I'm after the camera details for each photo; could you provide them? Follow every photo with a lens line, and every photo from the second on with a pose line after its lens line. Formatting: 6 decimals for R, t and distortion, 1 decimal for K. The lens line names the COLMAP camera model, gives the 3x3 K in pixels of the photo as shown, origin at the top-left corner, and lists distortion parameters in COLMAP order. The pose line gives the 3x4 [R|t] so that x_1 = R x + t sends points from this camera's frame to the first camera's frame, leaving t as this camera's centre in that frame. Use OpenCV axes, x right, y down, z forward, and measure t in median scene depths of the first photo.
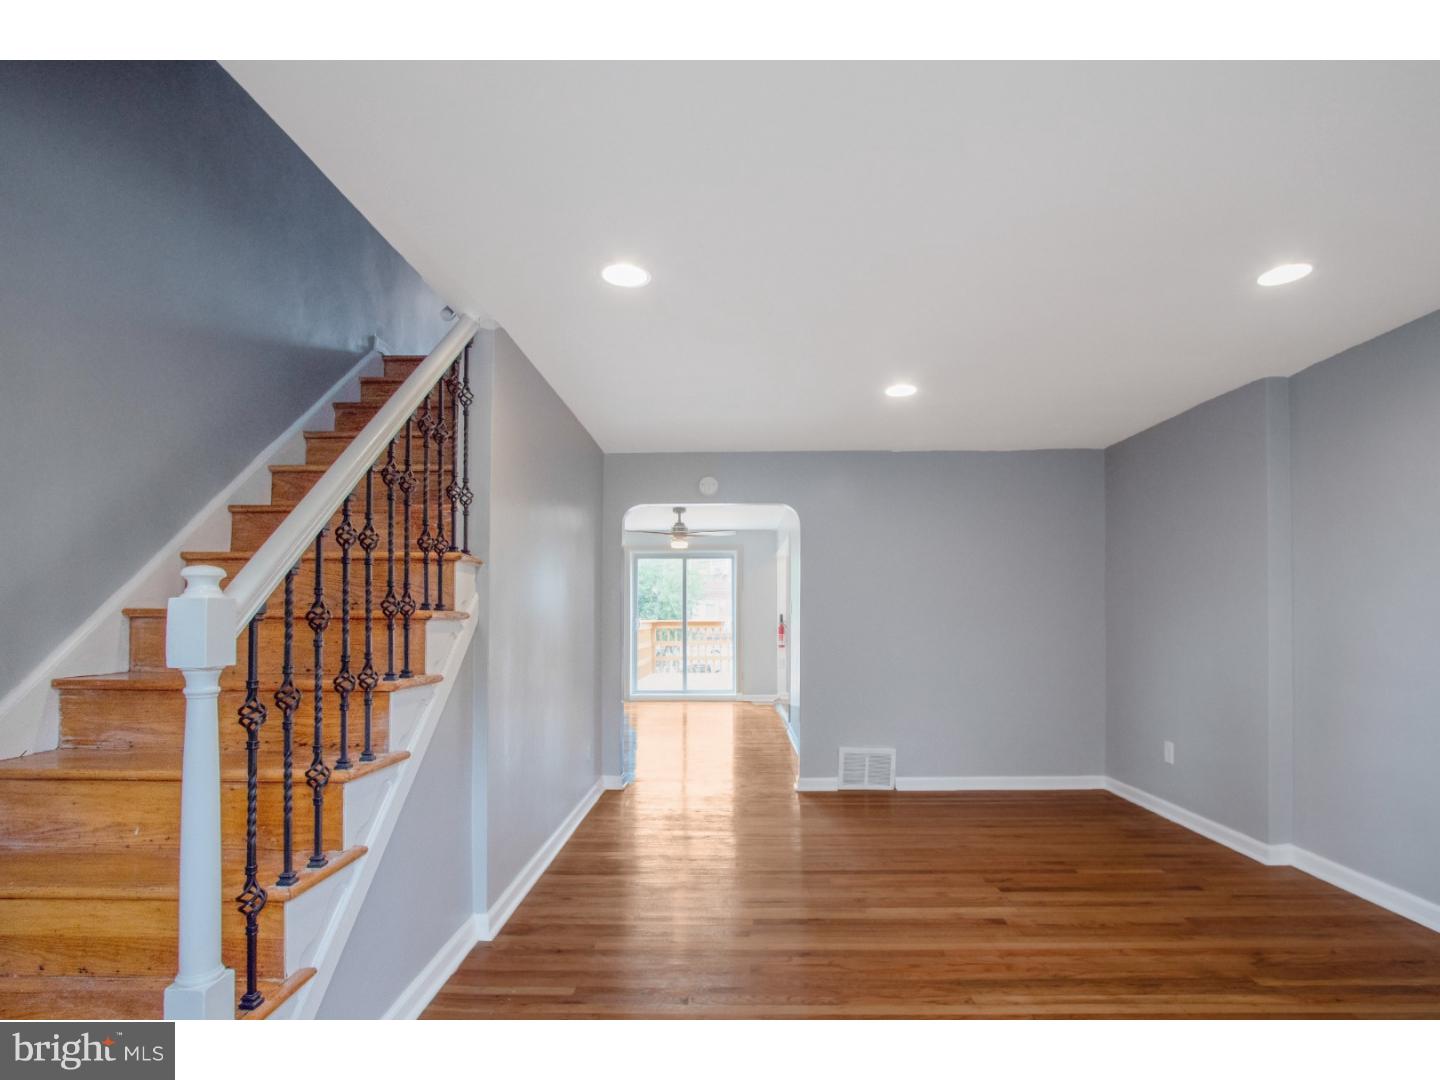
lens RADIAL K [[701.6, 0, 720.4], [0, 701.6, 547.9], [0, 0, 1]] dist [-0.028296, 0.007933]
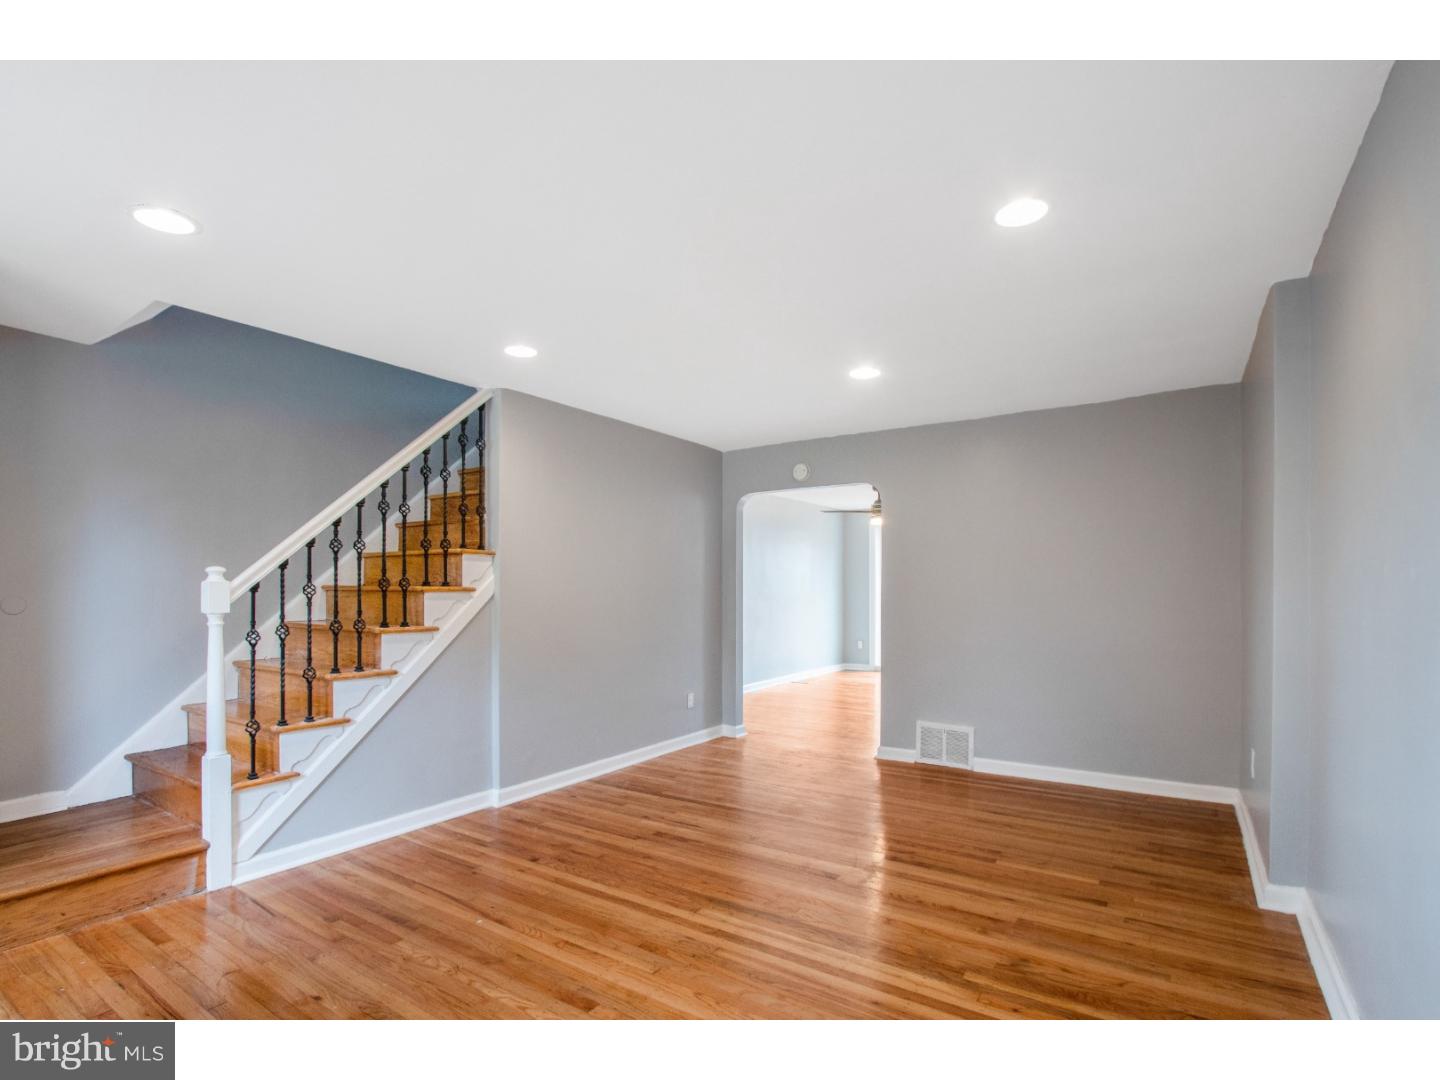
lens RADIAL K [[701.6, 0, 720.4], [0, 701.6, 534.1], [0, 0, 1]] dist [-0.028296, 0.007933]
pose [[0.833852, -0.046288, -0.550044, 0.588750], [0.054571, 0.998509, -0.001299, 0.004897], [0.549284, -0.028933, 0.835135, 0.020134]]
